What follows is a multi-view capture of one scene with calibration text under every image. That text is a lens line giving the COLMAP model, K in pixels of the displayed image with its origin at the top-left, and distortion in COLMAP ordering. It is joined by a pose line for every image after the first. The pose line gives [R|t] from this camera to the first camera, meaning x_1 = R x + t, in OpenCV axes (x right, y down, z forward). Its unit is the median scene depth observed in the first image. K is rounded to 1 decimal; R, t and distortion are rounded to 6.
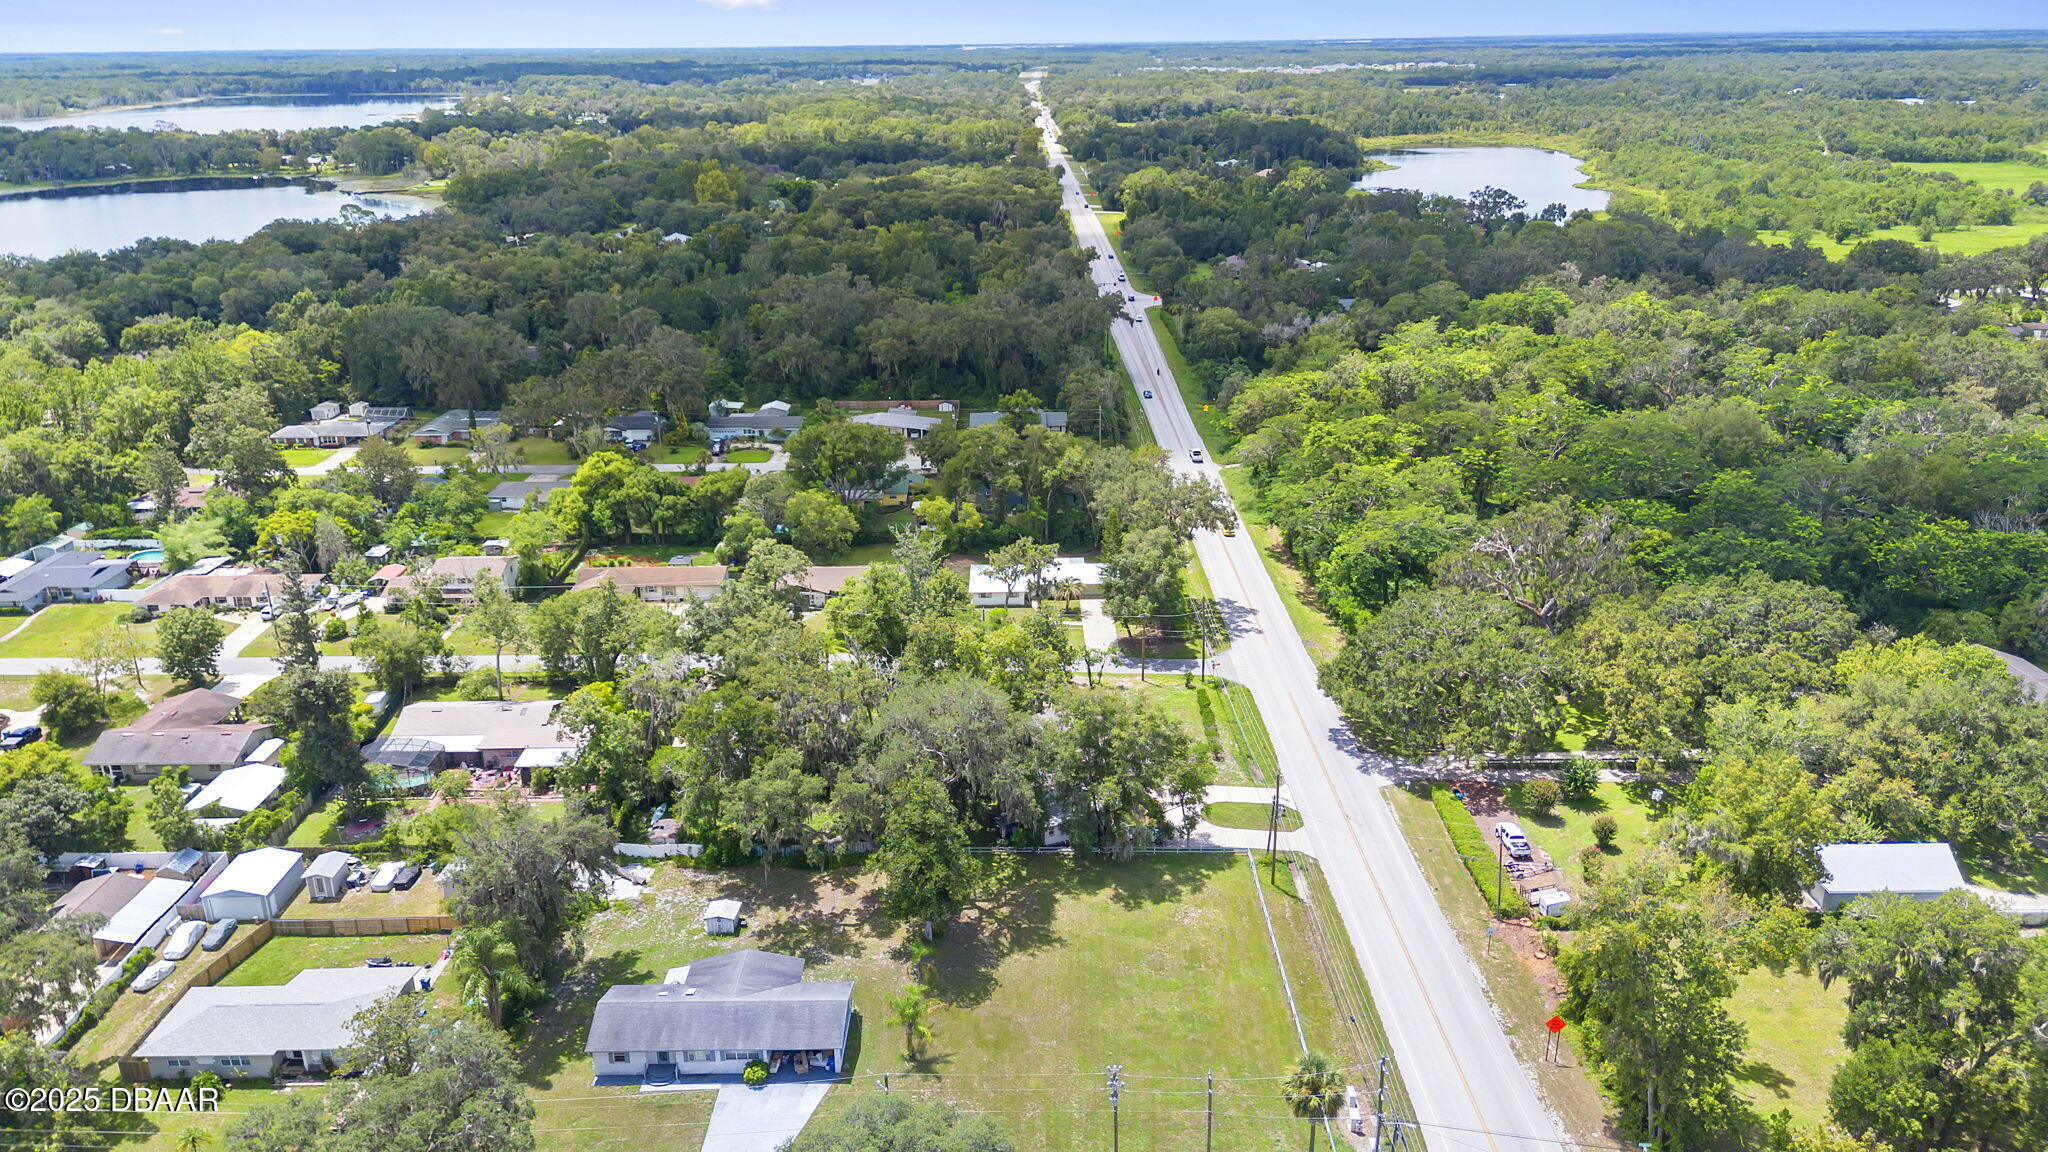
lens RADIAL K [[1439.8, 0, 1020.8], [0, 1439.8, 578.3], [0, 0, 1]] dist [0.078795, -0.080958]
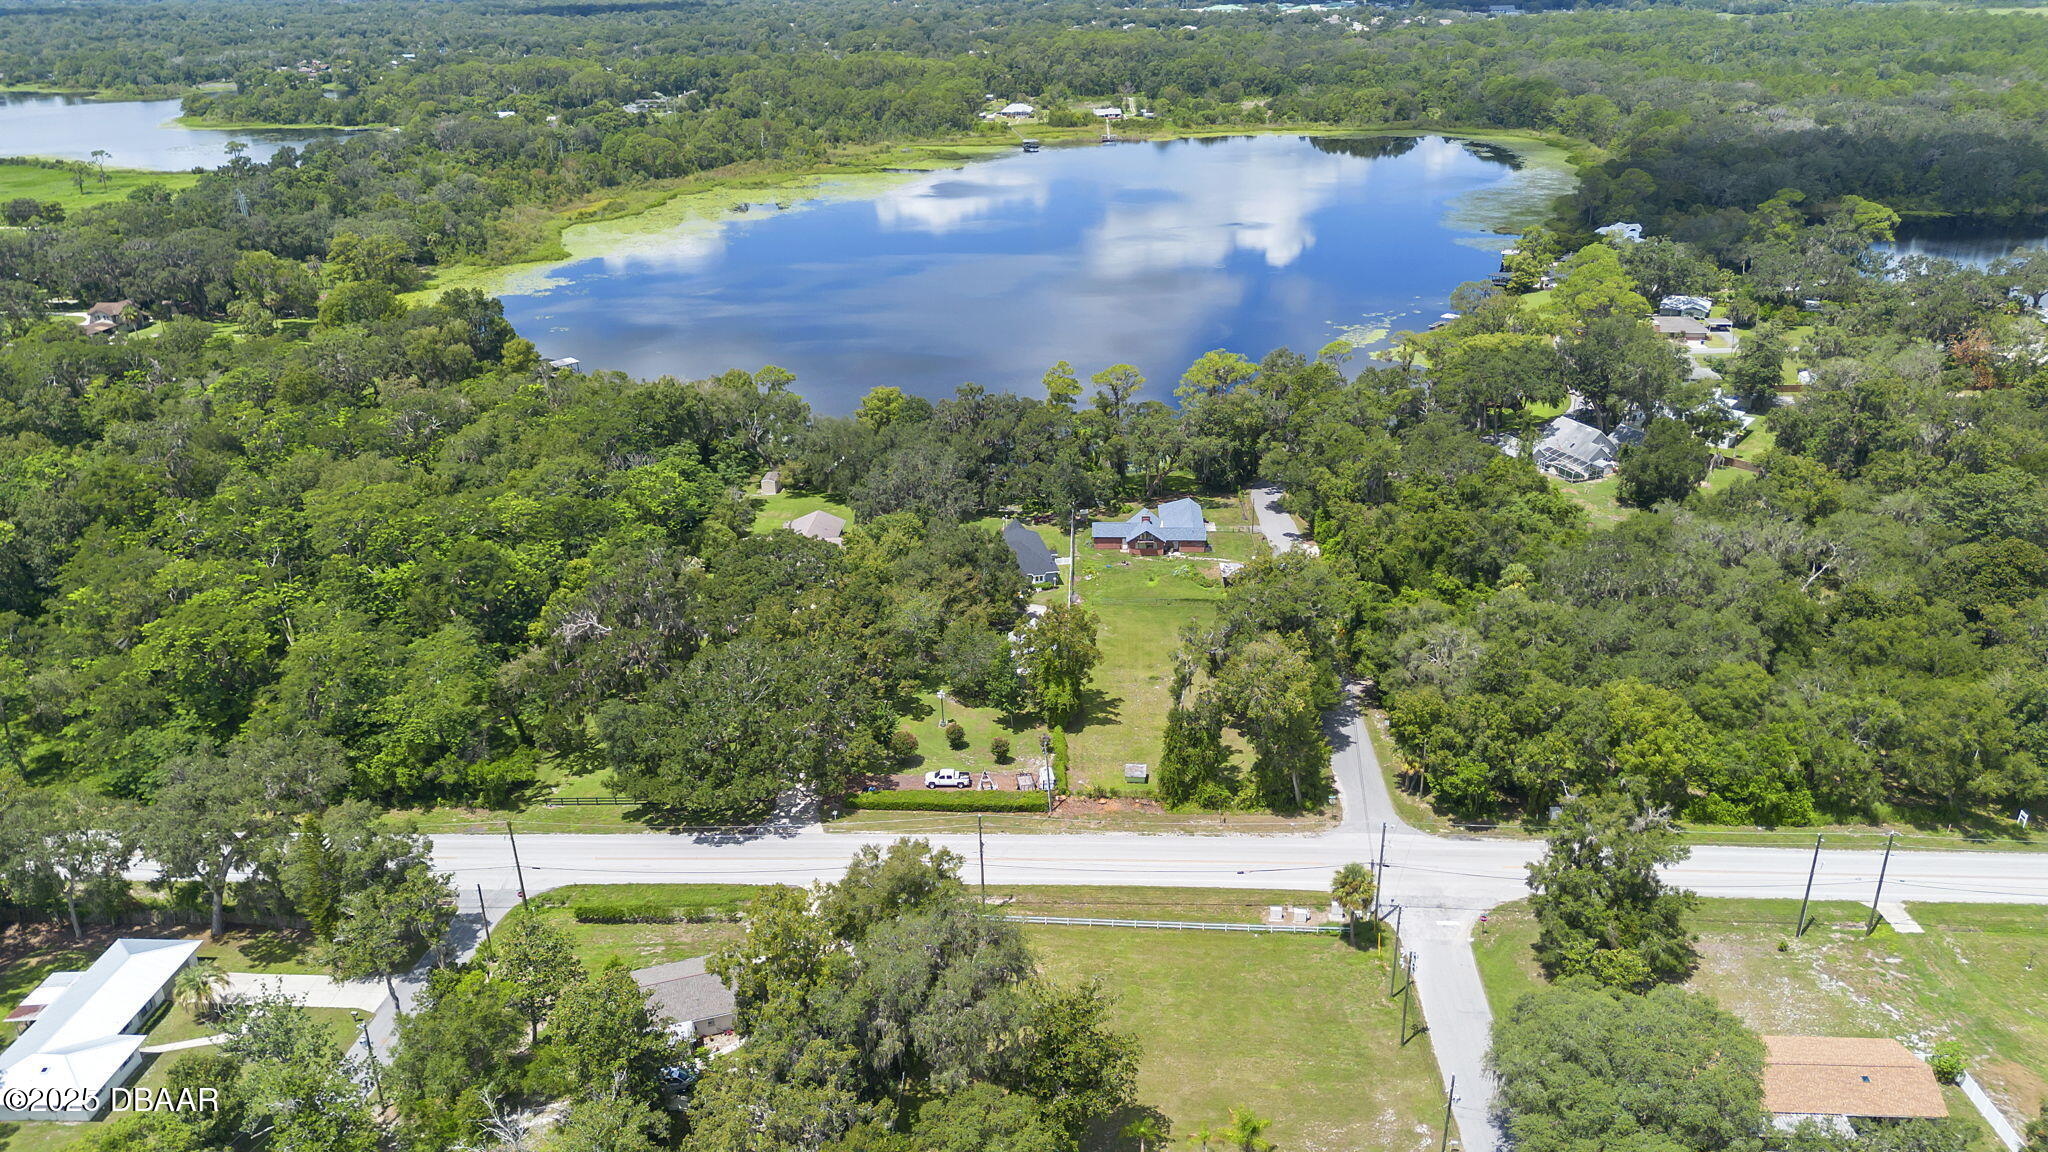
lens RADIAL K [[1439.8, 0, 1021.1], [0, 1439.8, 554.2], [0, 0, 1]] dist [0.078795, -0.080958]
pose [[0.065039, -0.371880, 0.926000, -0.702828], [0.364980, 0.872532, 0.324773, -0.352309], [-0.928741, 0.316848, 0.192477, 0.660229]]
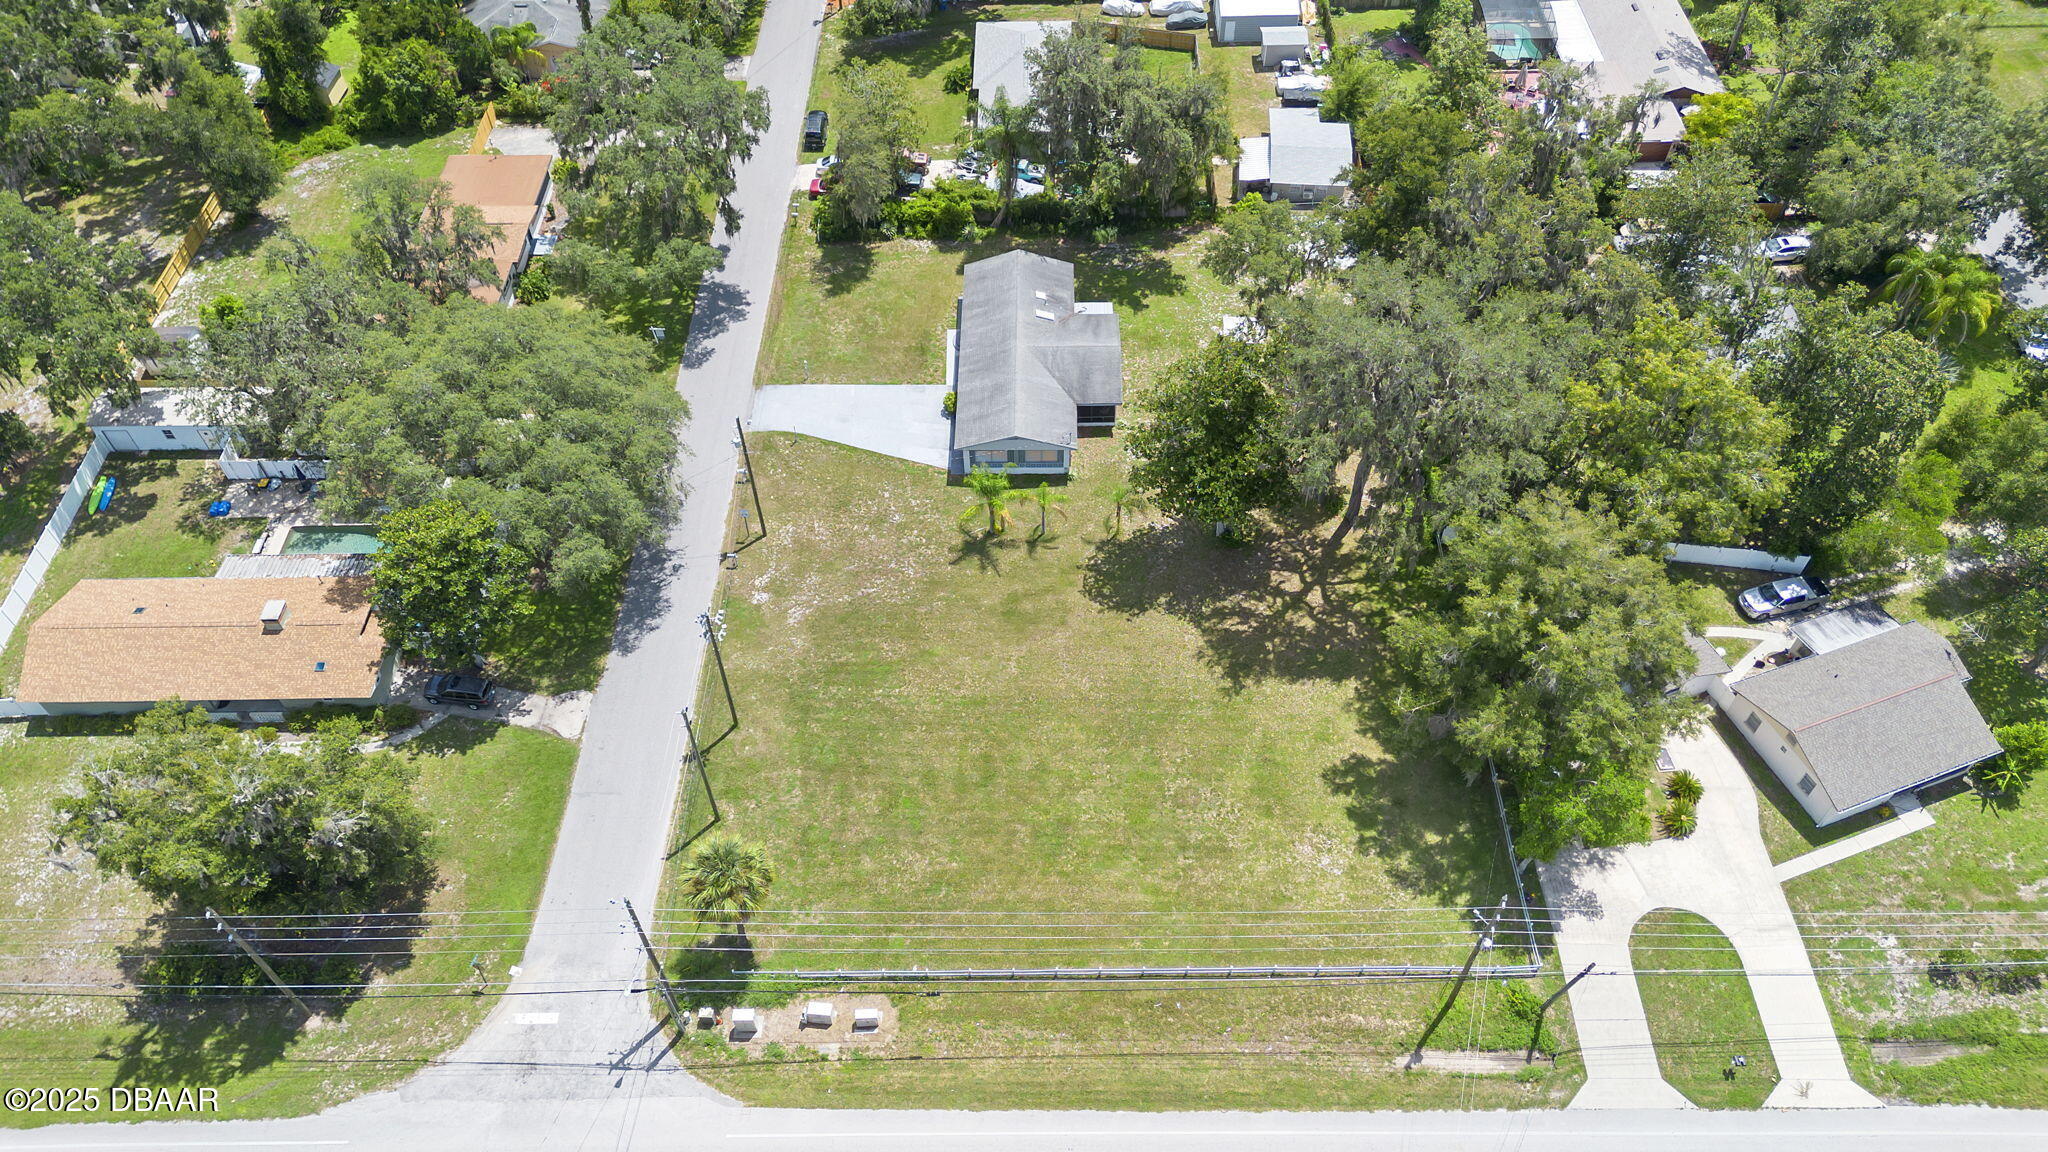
lens RADIAL K [[1439.8, 0, 1022.8], [0, 1439.8, 574.1], [0, 0, 1]] dist [0.078795, -0.080958]
pose [[-0.008388, 0.771449, -0.636236, 0.383715], [-0.333007, 0.597786, 0.729217, -0.219383], [0.942887, 0.217988, 0.251884, 0.658607]]
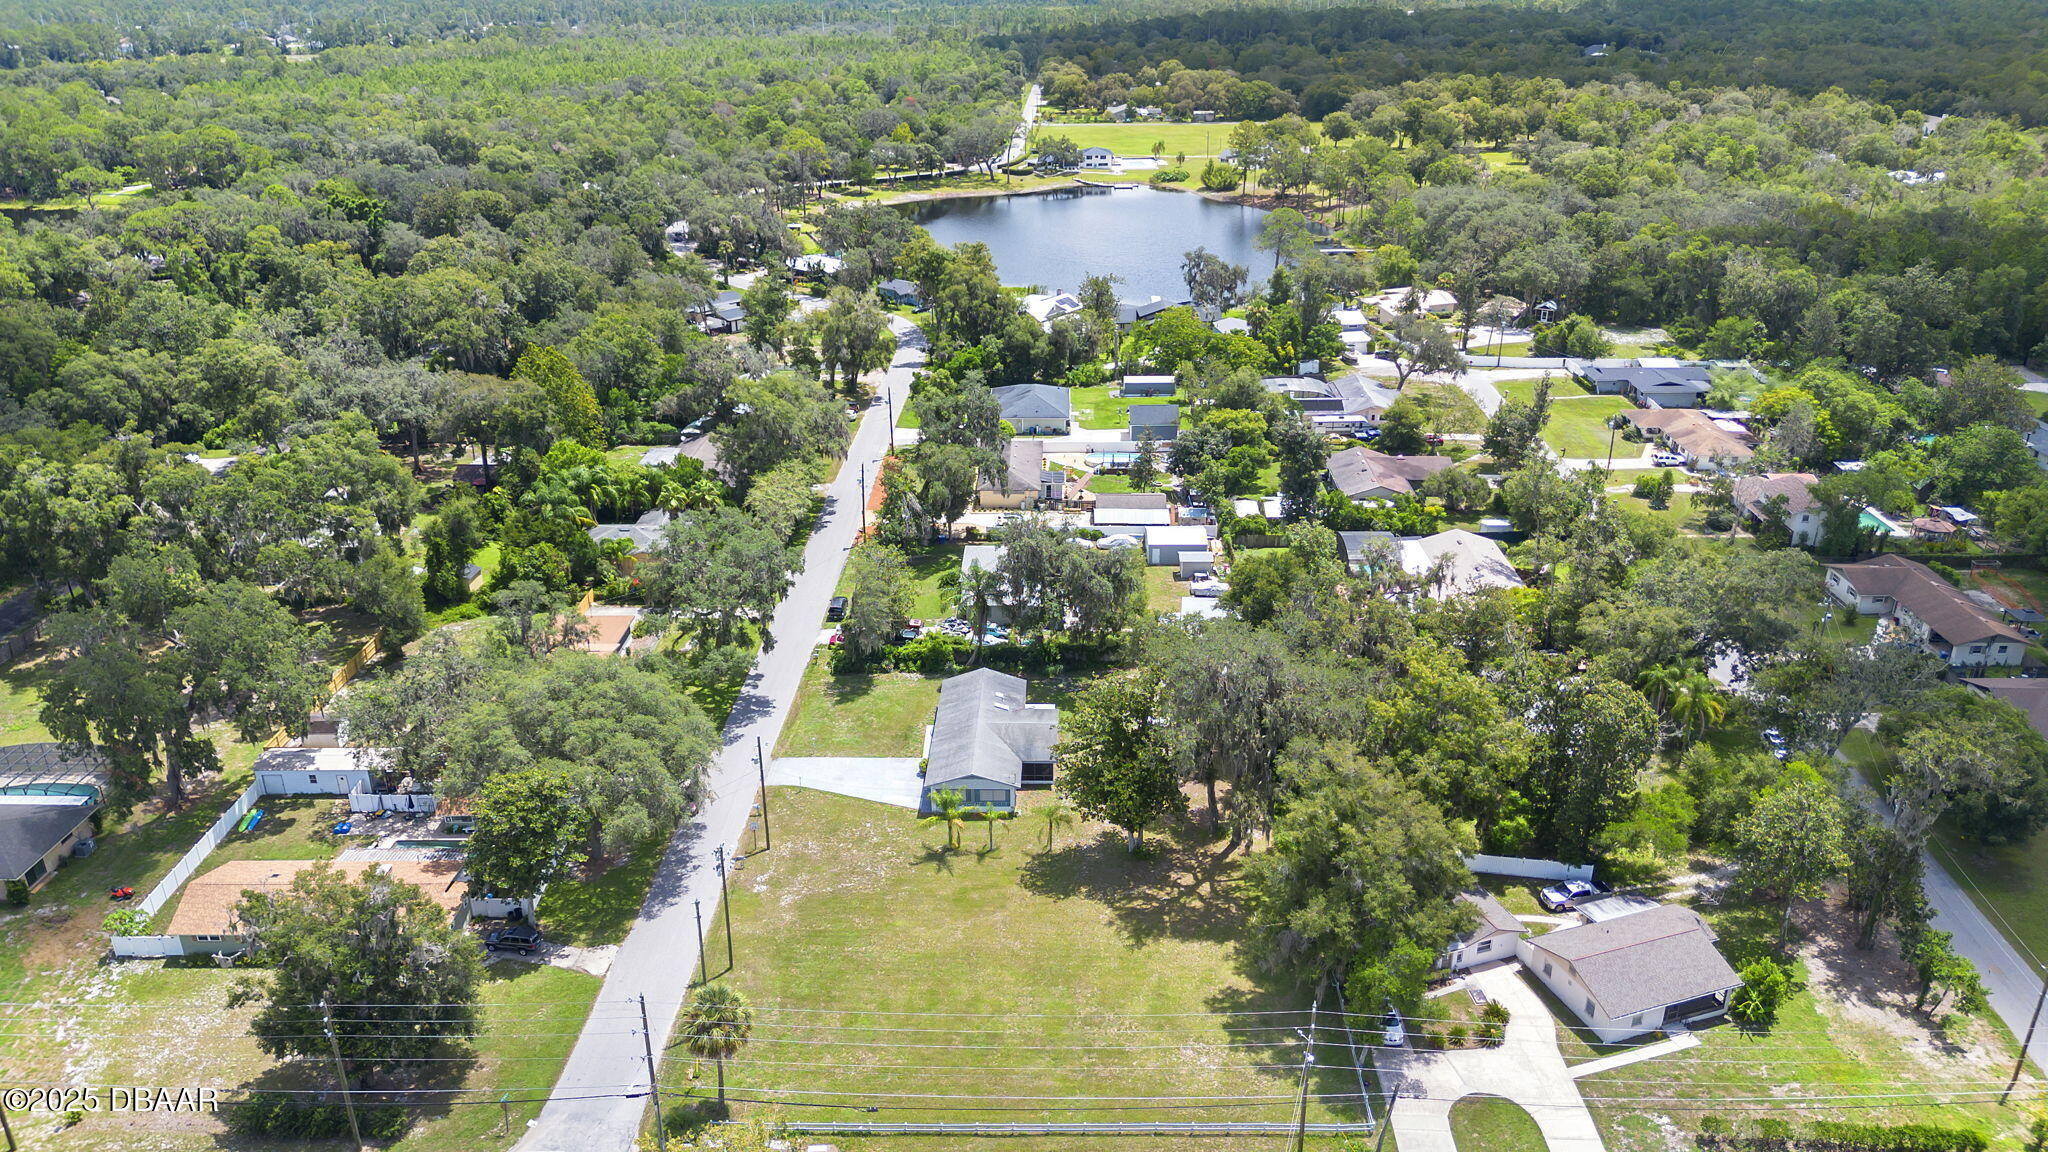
lens RADIAL K [[1439.8, 0, 1023.6], [0, 1439.8, 589.2], [0, 0, 1]] dist [0.078795, -0.080958]
pose [[-0.028559, 0.416011, -0.908911, 0.646181], [-0.339977, 0.851031, 0.400202, -0.217727], [0.940000, 0.320438, 0.117130, 0.703229]]
